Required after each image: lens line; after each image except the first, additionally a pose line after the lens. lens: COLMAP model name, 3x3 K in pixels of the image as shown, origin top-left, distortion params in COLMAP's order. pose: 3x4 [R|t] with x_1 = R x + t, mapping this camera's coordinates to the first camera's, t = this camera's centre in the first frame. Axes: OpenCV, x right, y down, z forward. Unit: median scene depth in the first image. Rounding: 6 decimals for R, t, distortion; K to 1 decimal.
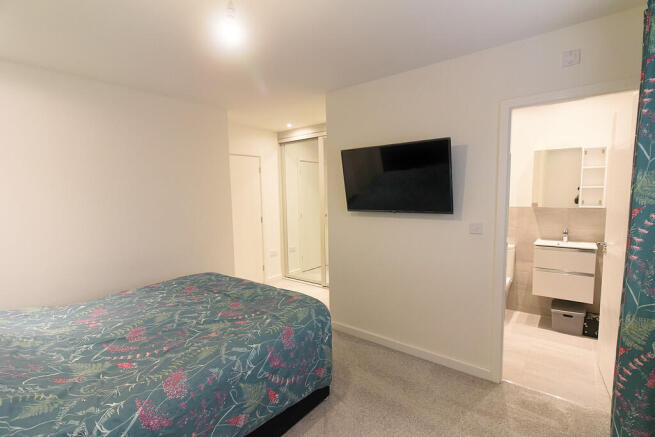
lens RADIAL K [[309.6, 0, 327.5], [0, 309.6, 218.5], [0, 0, 1]] dist [-0.000623, -0.000096]
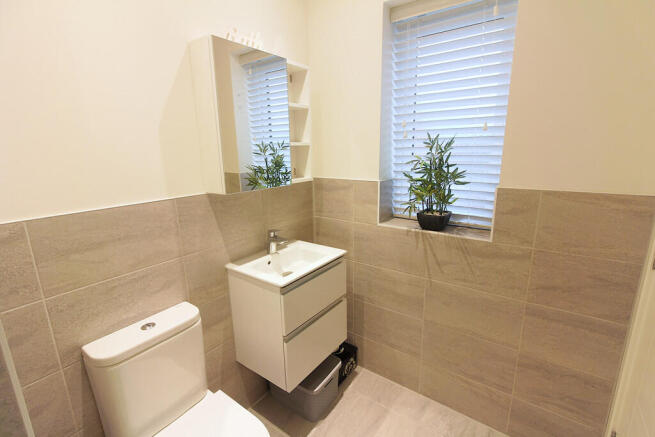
lens RADIAL K [[301.2, 0, 327.5], [0, 301.2, 218.5], [0, 0, 1]] dist [0.000499, 0.000075]
pose [[-0.042017, -0.214370, 0.975848, 0.304324], [0.111126, 0.969648, 0.217792, -0.082791], [-0.992918, 0.117593, -0.016919, 0.953900]]
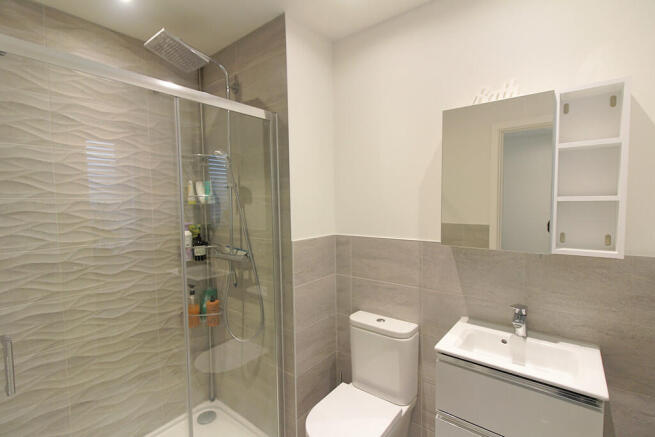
lens RADIAL K [[301.2, 0, 327.5], [0, 301.2, 218.5], [0, 0, 1]] dist [0.000499, 0.000075]
pose [[0.999998, -0.001992, 0.000611, 0.543774], [0.002009, 0.999592, -0.028490, -0.068304], [-0.000554, 0.028491, 0.999594, 0.636874]]
